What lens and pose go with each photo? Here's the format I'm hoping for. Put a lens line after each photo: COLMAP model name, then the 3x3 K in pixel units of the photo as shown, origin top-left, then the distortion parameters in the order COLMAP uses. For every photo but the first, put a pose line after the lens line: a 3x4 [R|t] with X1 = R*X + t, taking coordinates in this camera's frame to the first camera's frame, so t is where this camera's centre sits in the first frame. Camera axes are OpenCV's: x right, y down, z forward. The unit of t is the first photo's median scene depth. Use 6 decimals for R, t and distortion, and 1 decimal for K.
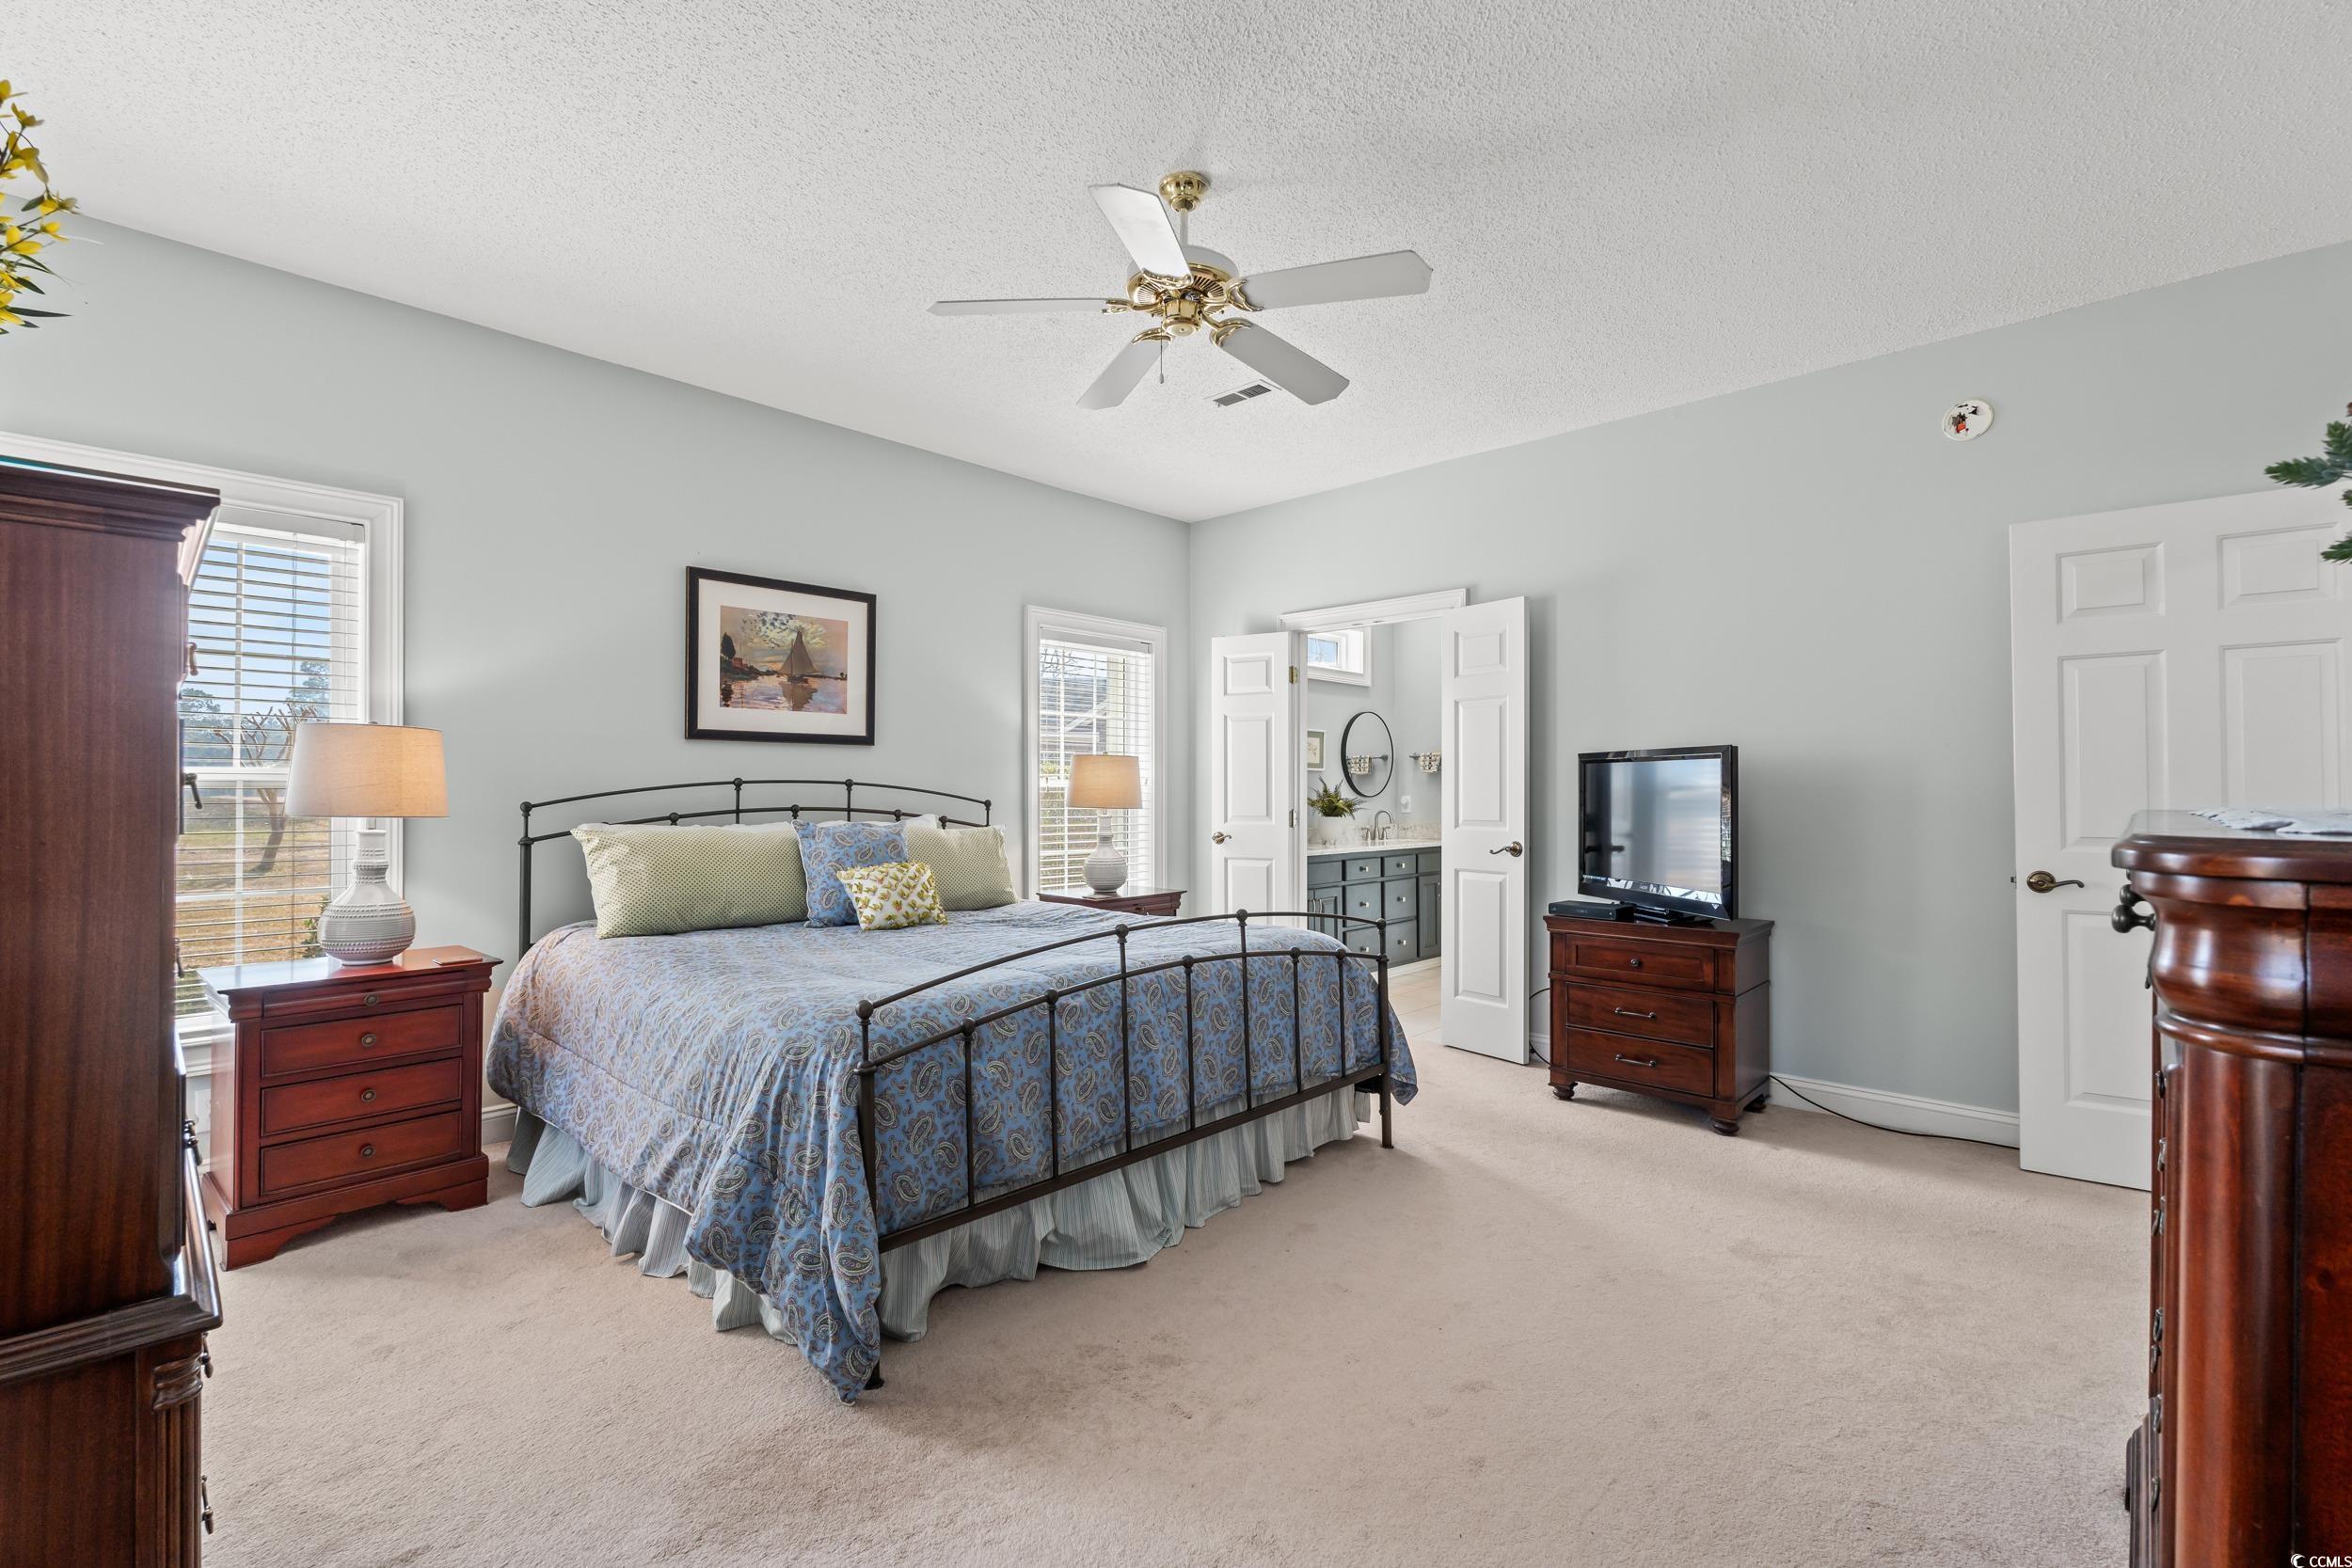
lens RADIAL K [[1037.1, 0, 1162.3], [0, 1037.1, 787.8], [0, 0, 1]] dist [-0.003285, 0.001647]
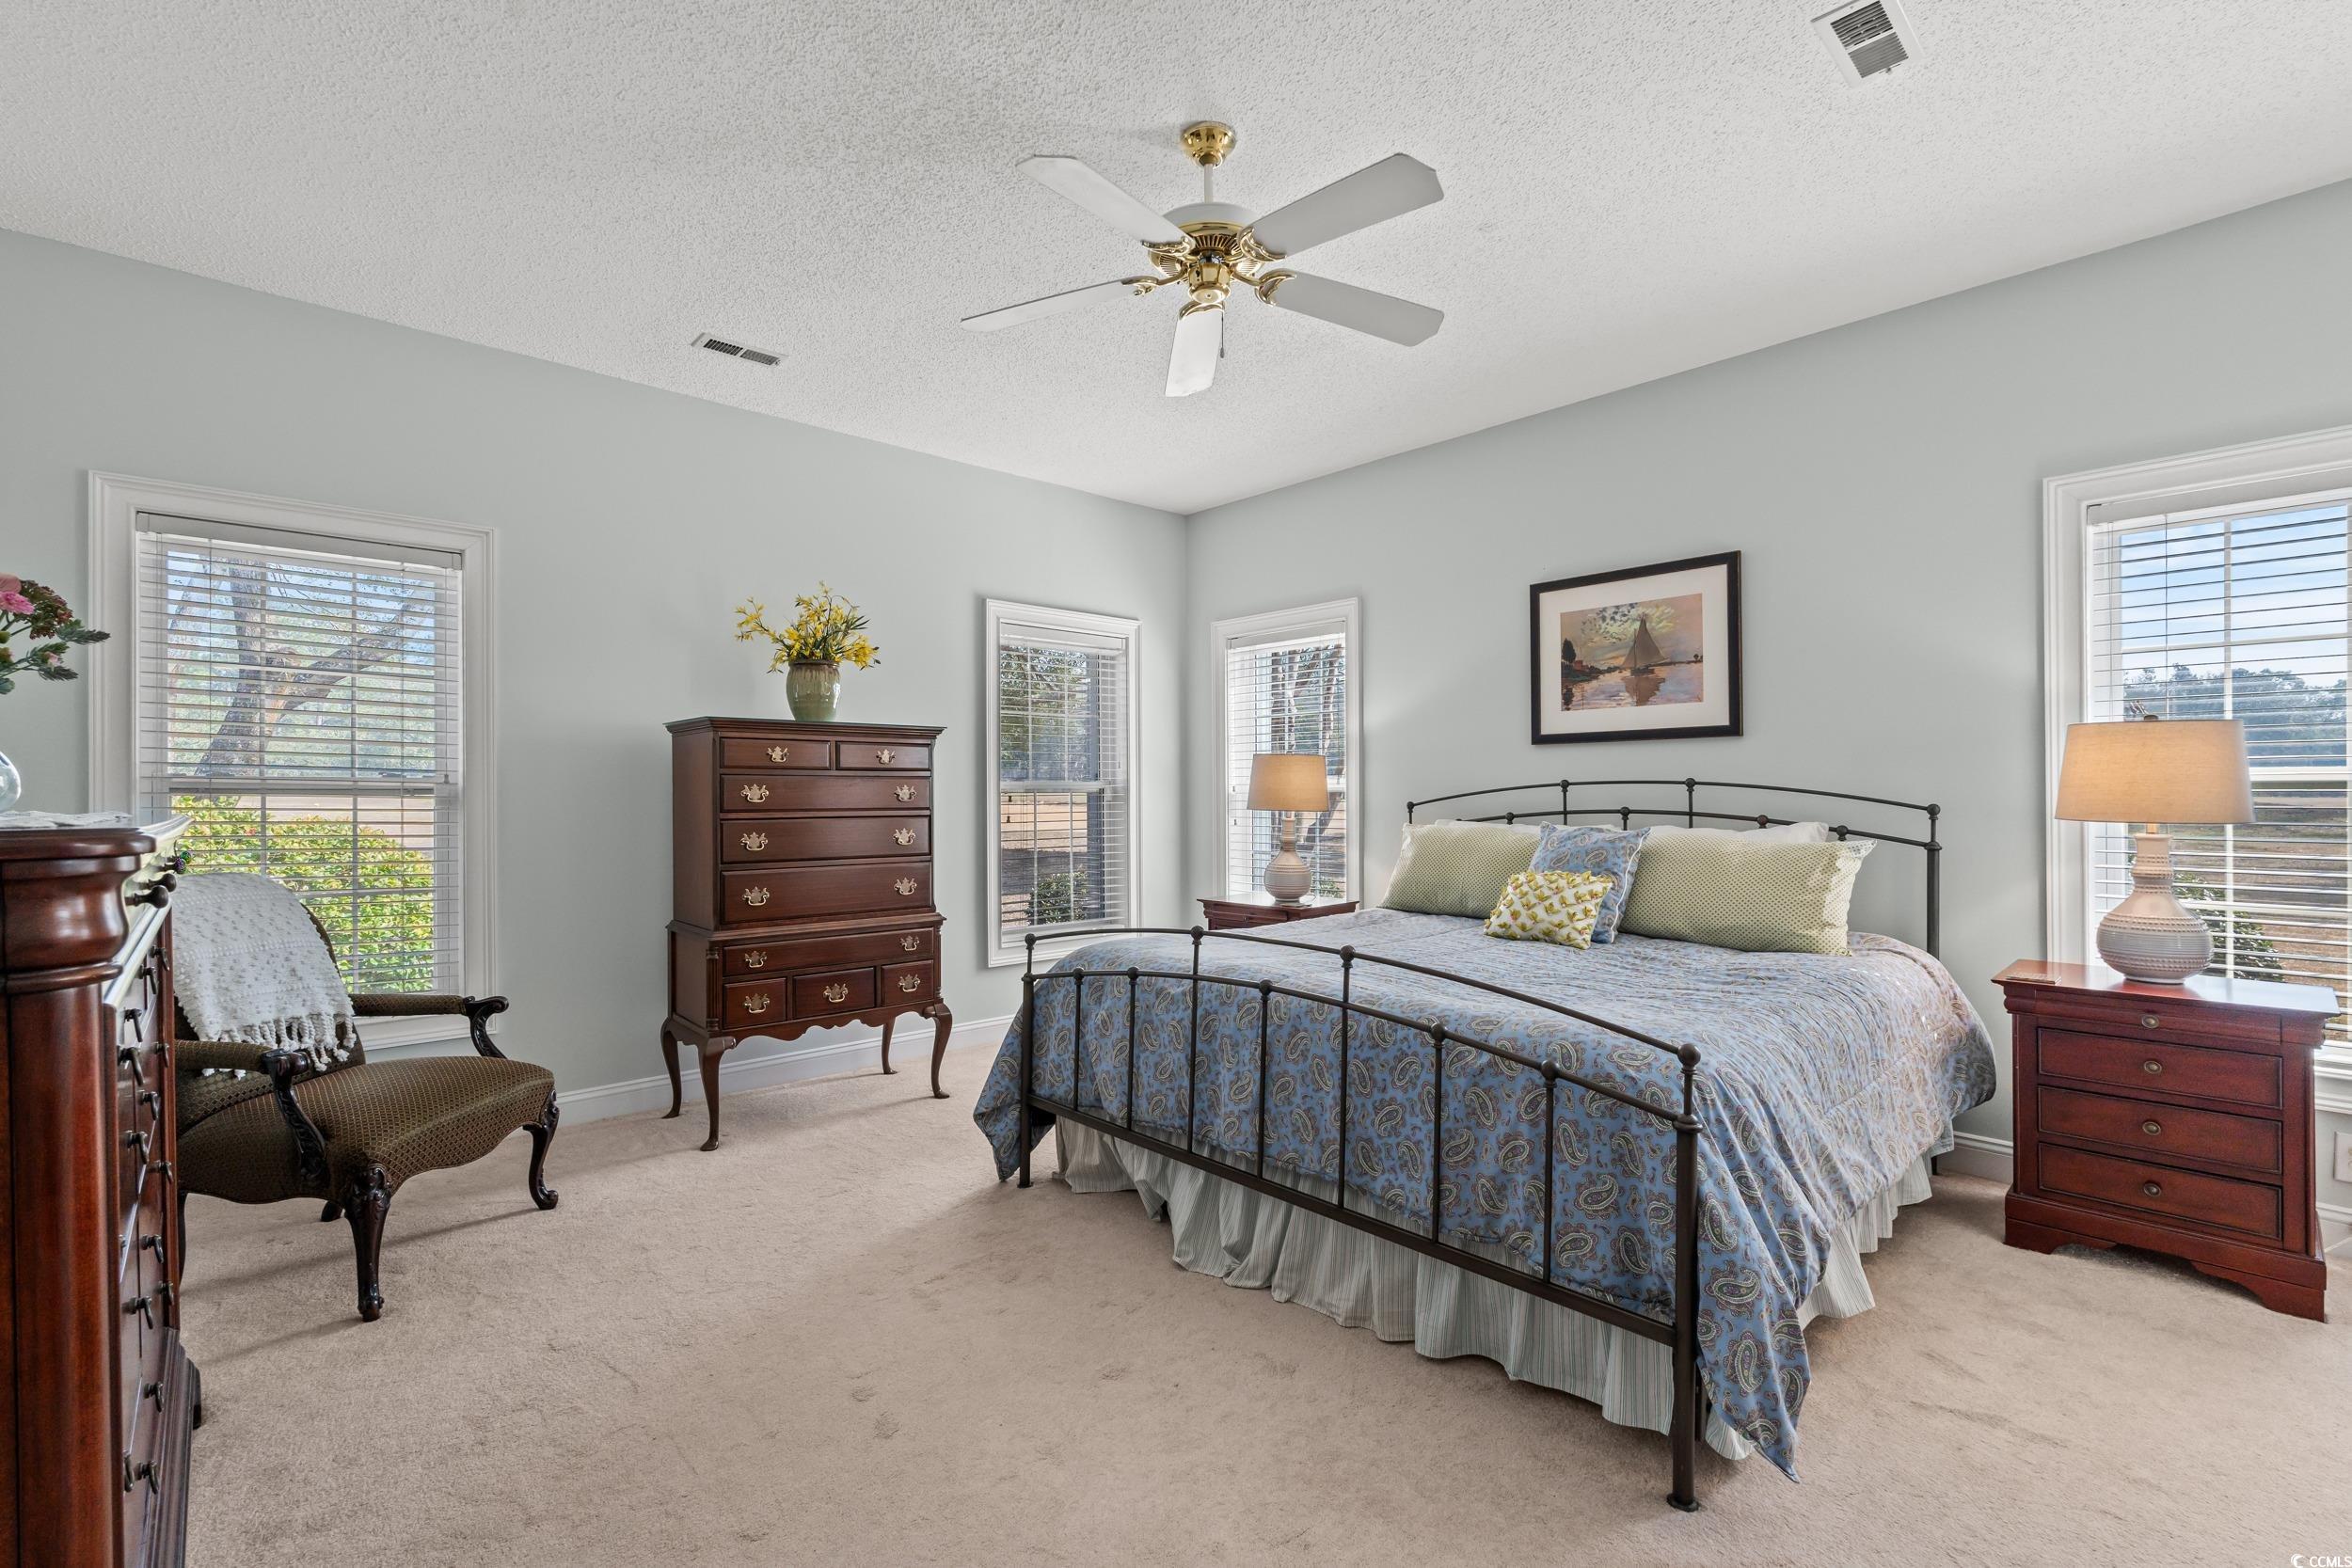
lens RADIAL K [[1037.1, 0, 1167.5], [0, 1037.1, 793.7], [0, 0, 1]] dist [-0.003285, 0.001647]
pose [[-0.048081, -0.001300, -0.998843, 0.601353], [0.007099, 0.999973, -0.001643, 0.002984], [0.998818, -0.007170, -0.048071, 0.633627]]
